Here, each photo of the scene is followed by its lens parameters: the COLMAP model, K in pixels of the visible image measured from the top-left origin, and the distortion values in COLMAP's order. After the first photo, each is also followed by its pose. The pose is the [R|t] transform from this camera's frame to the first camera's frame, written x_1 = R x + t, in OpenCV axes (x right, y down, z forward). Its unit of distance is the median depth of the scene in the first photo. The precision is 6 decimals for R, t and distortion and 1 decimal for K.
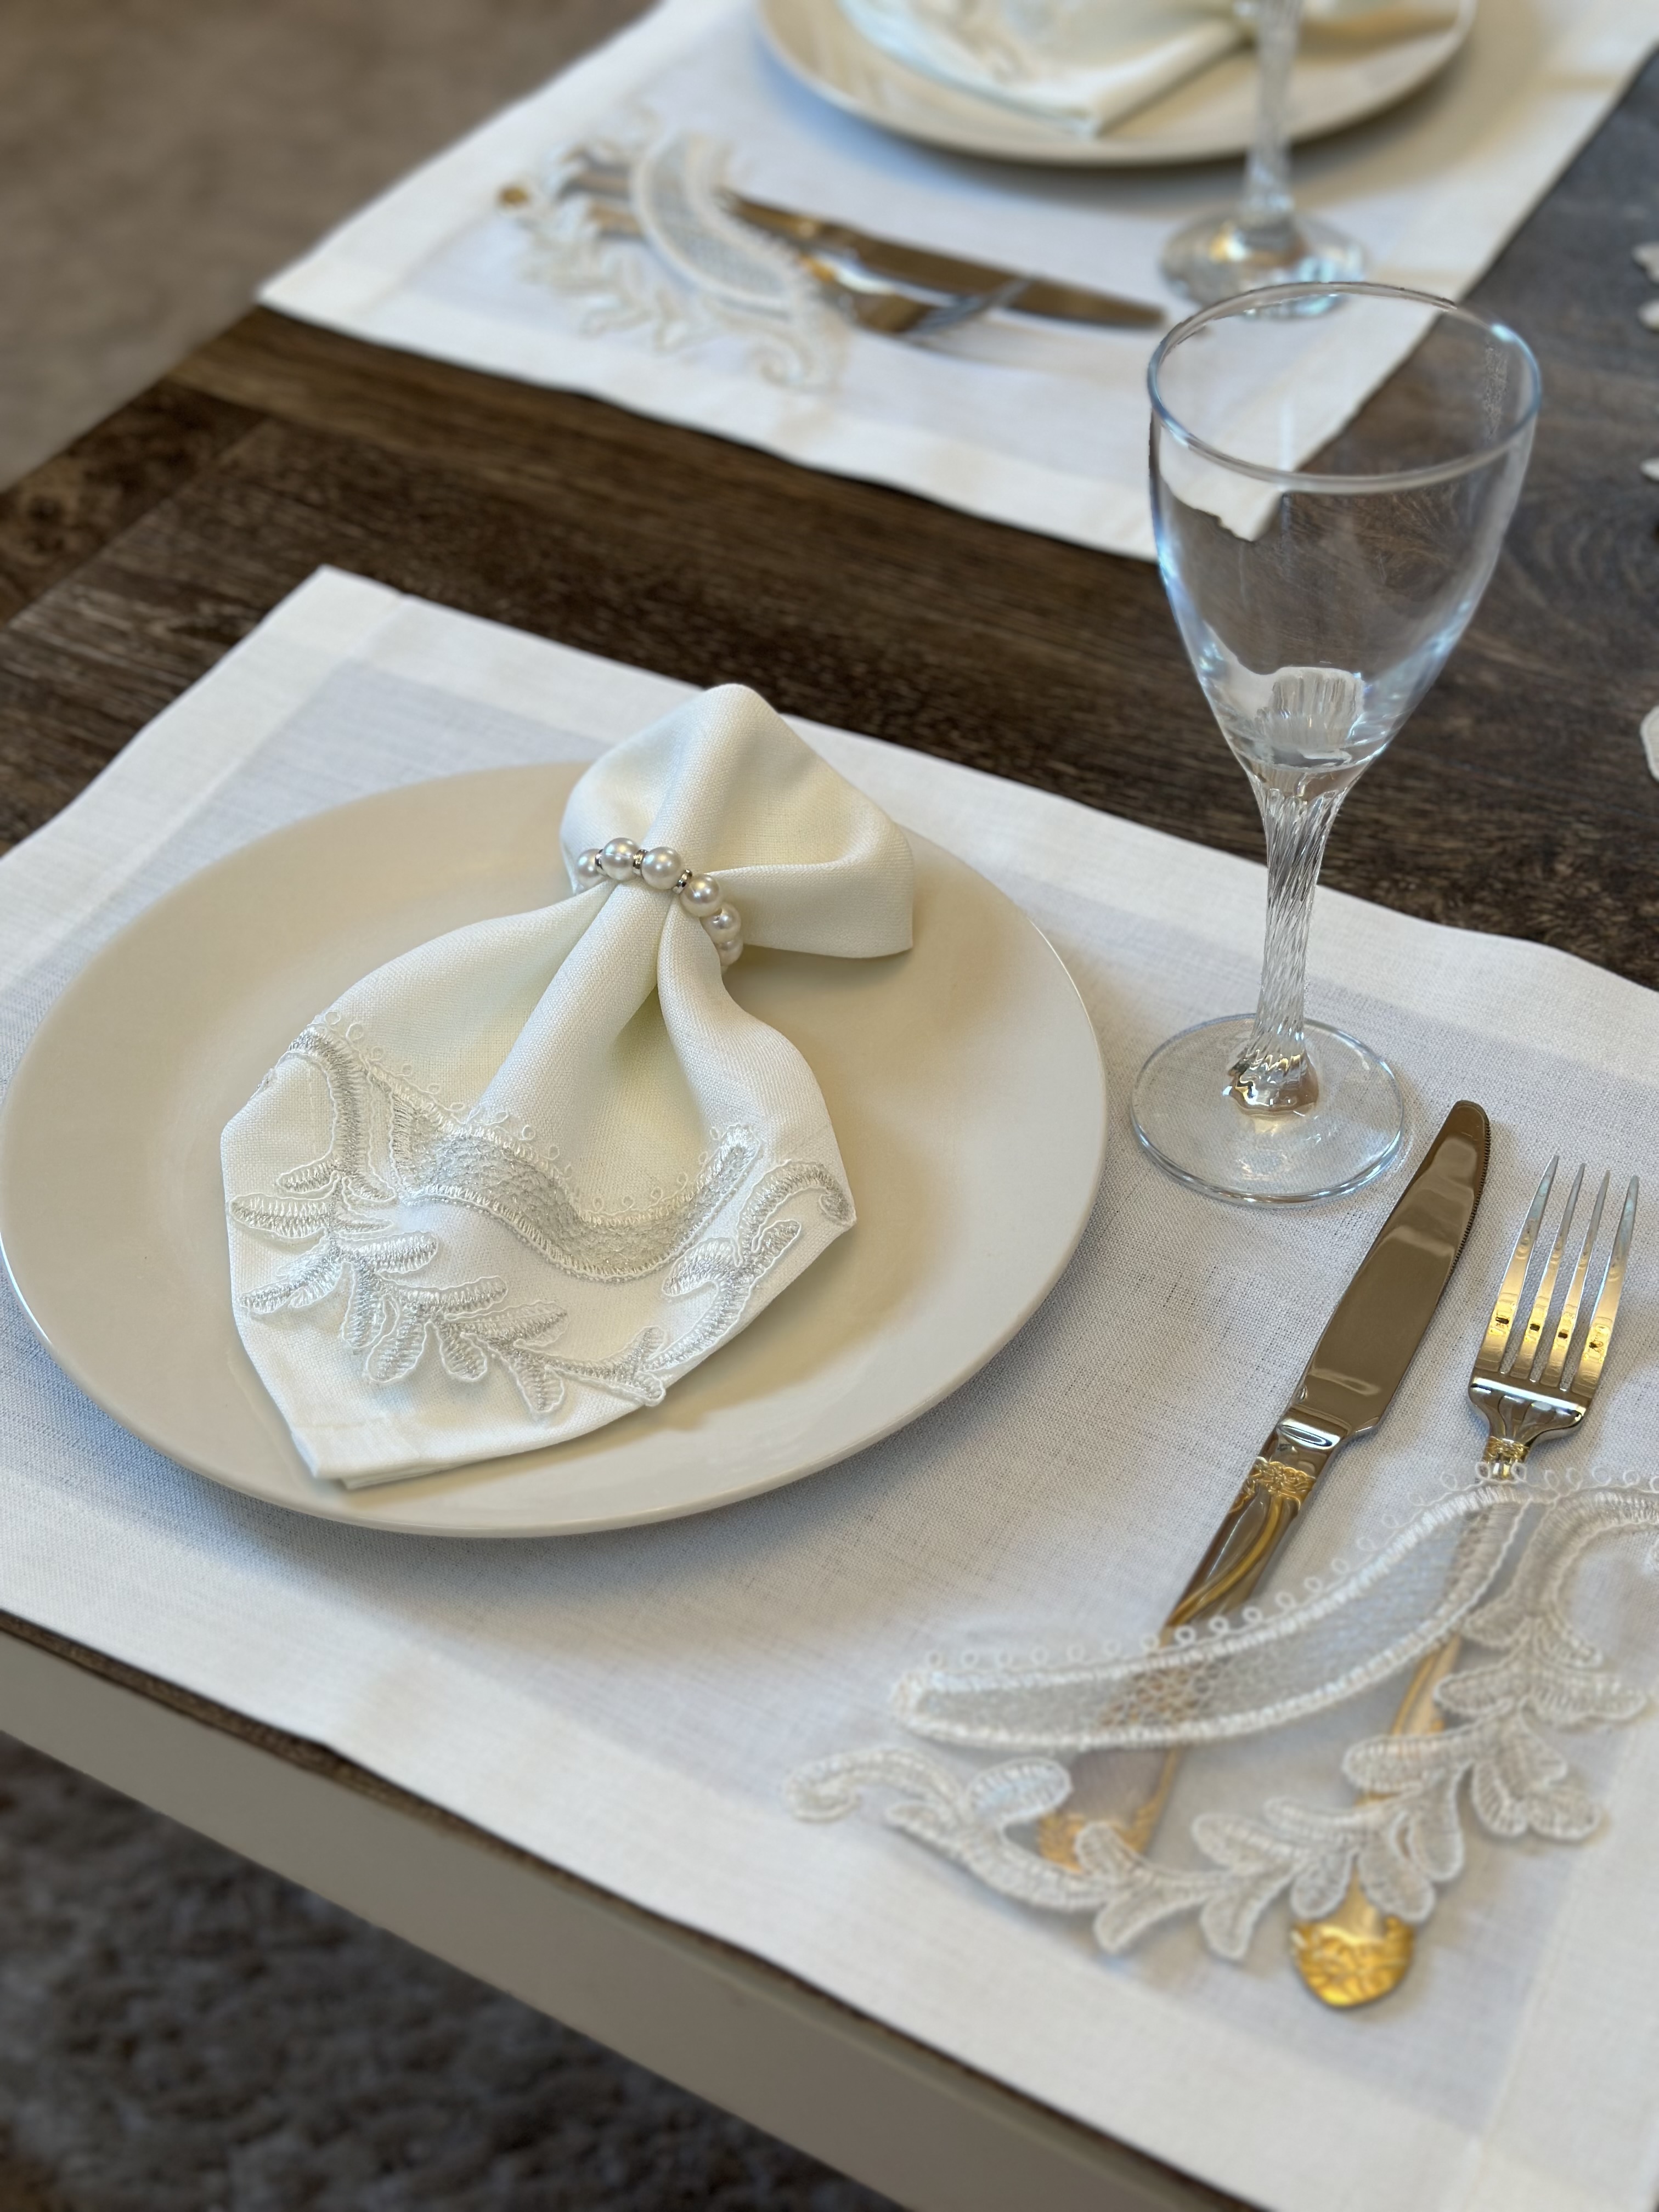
lens RADIAL K [[3128.3, 0, 832.2], [0, 3128.3, 1098.2], [0, 0, 1]] dist [0.251078, -0.598584]
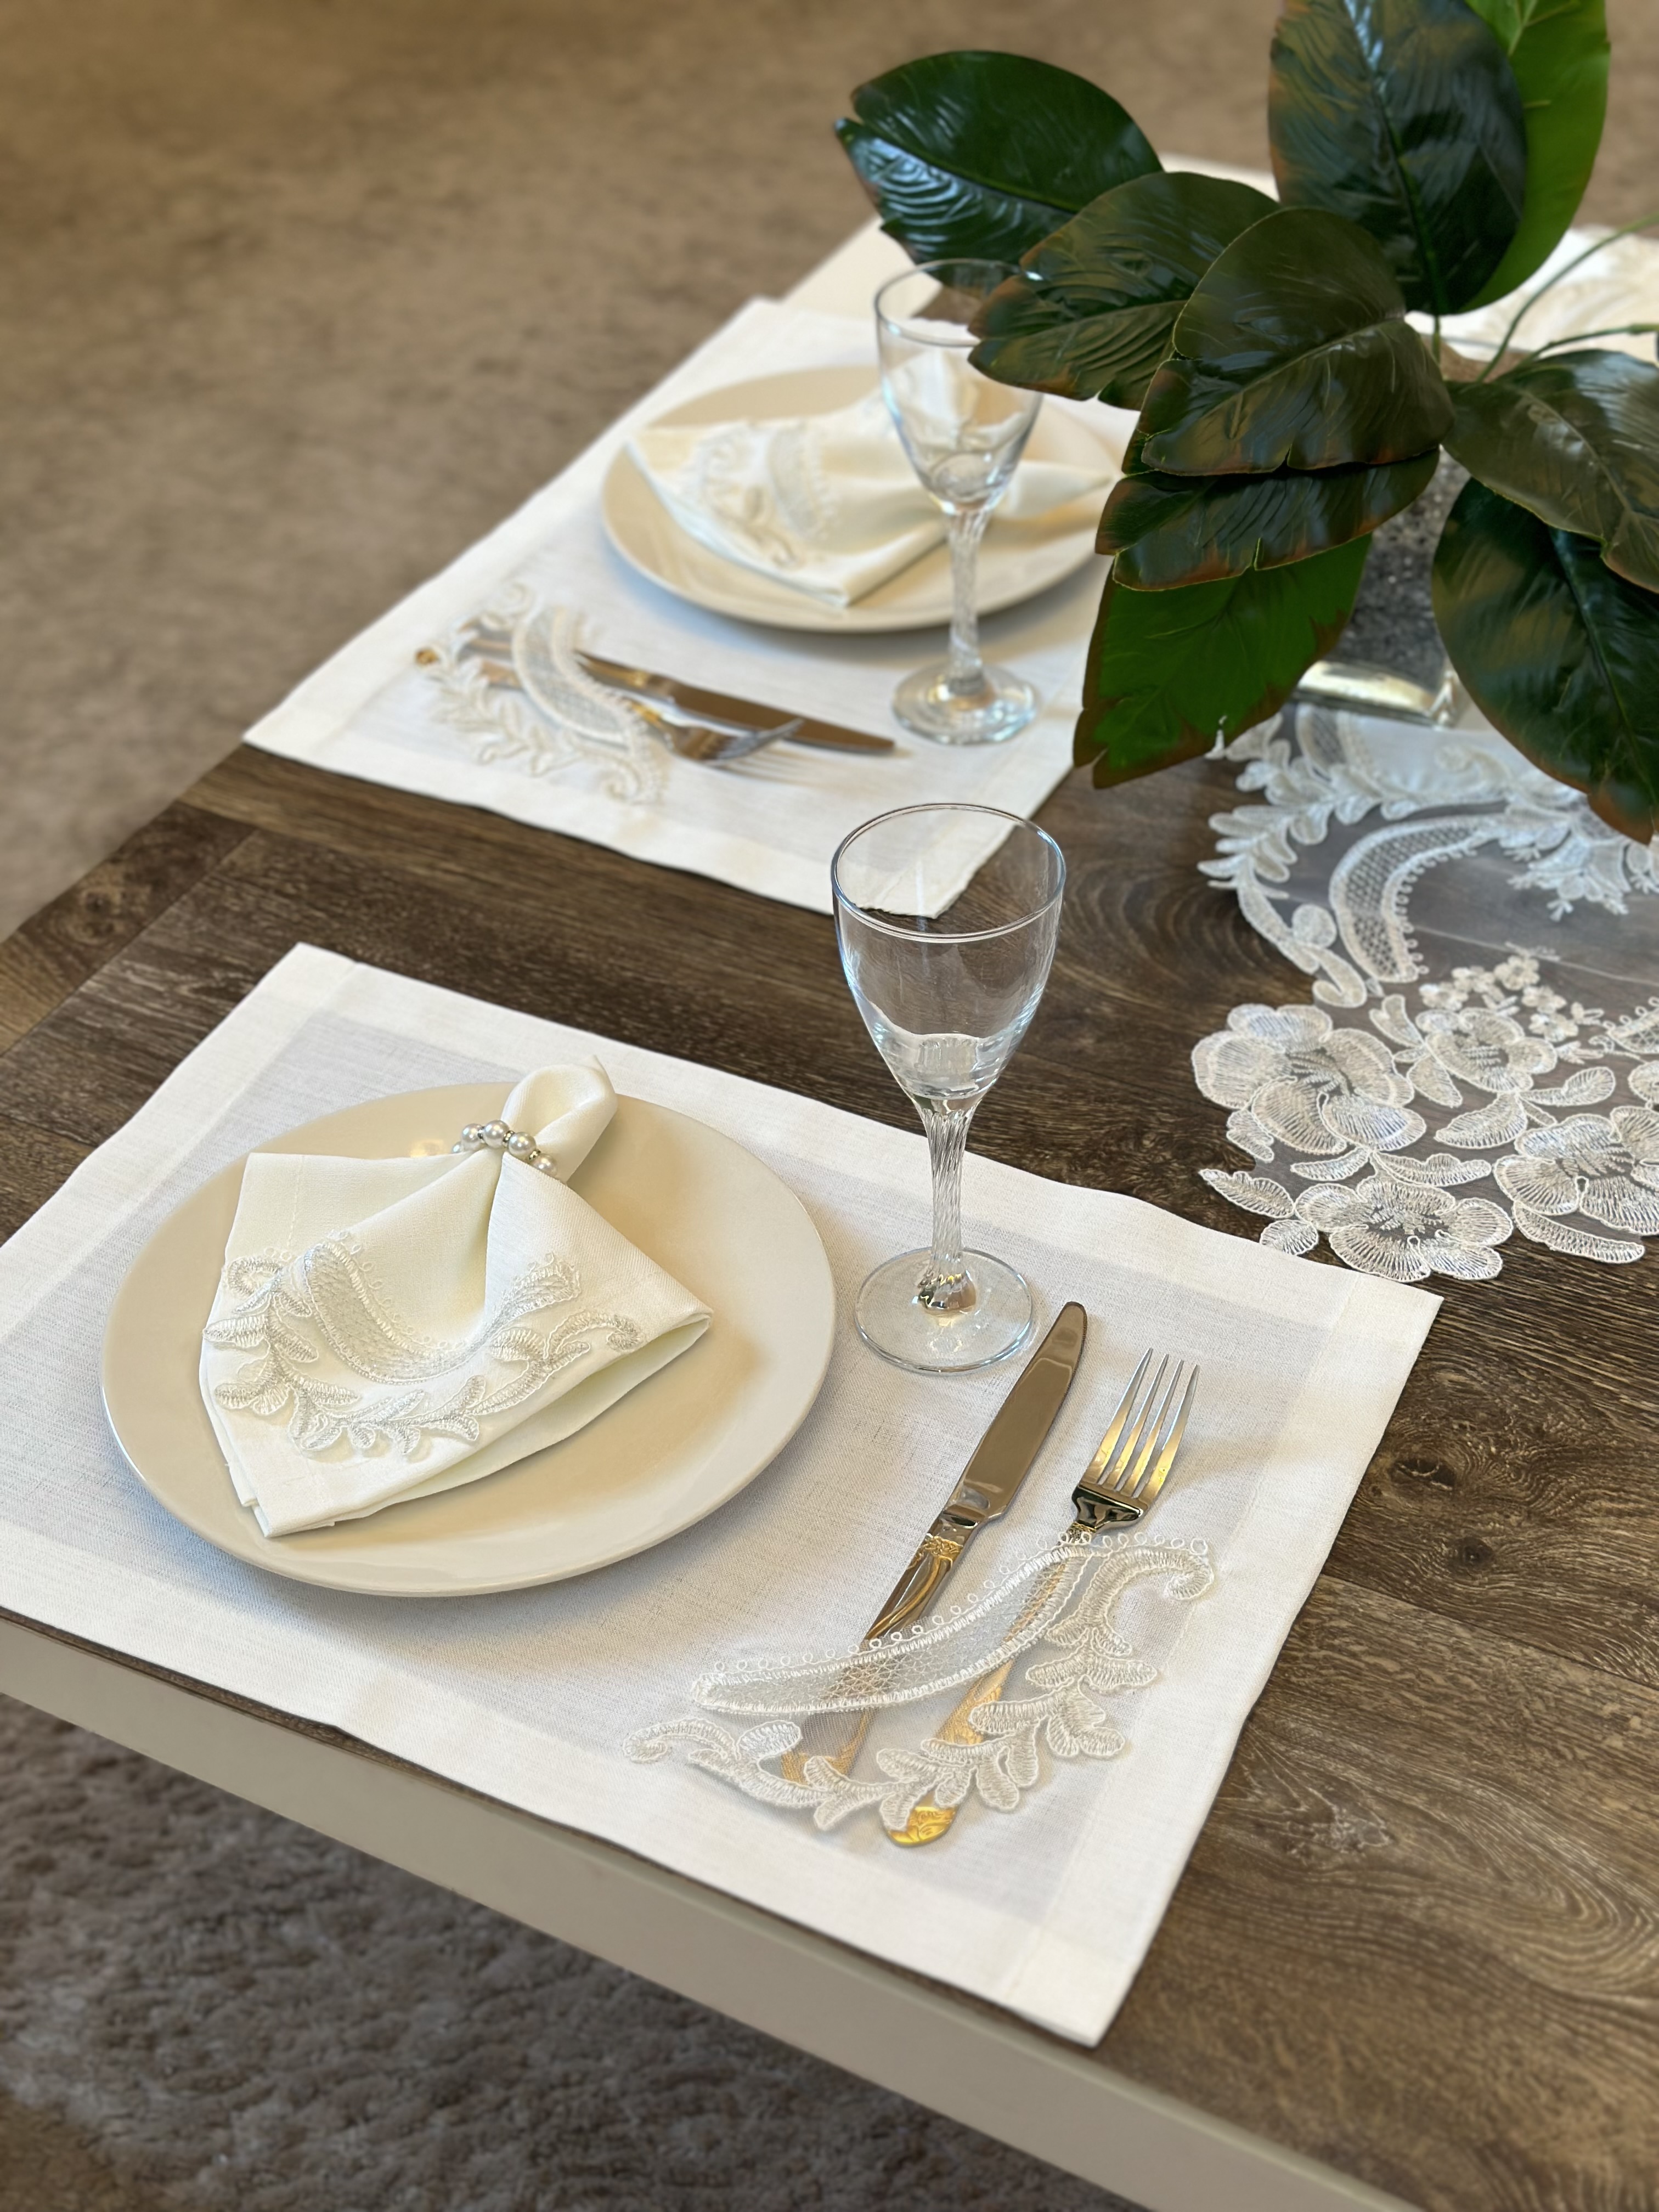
lens RADIAL K [[3114.6, 0, 824.4], [0, 3114.6, 1102.1], [0, 0, 1]] dist [0.183132, -0.252955]
pose [[0.999204, -0.021088, 0.033850, 0.026362], [0.023115, 0.997892, -0.060641, -0.005568], [-0.032499, 0.061375, 0.997586, -0.412937]]
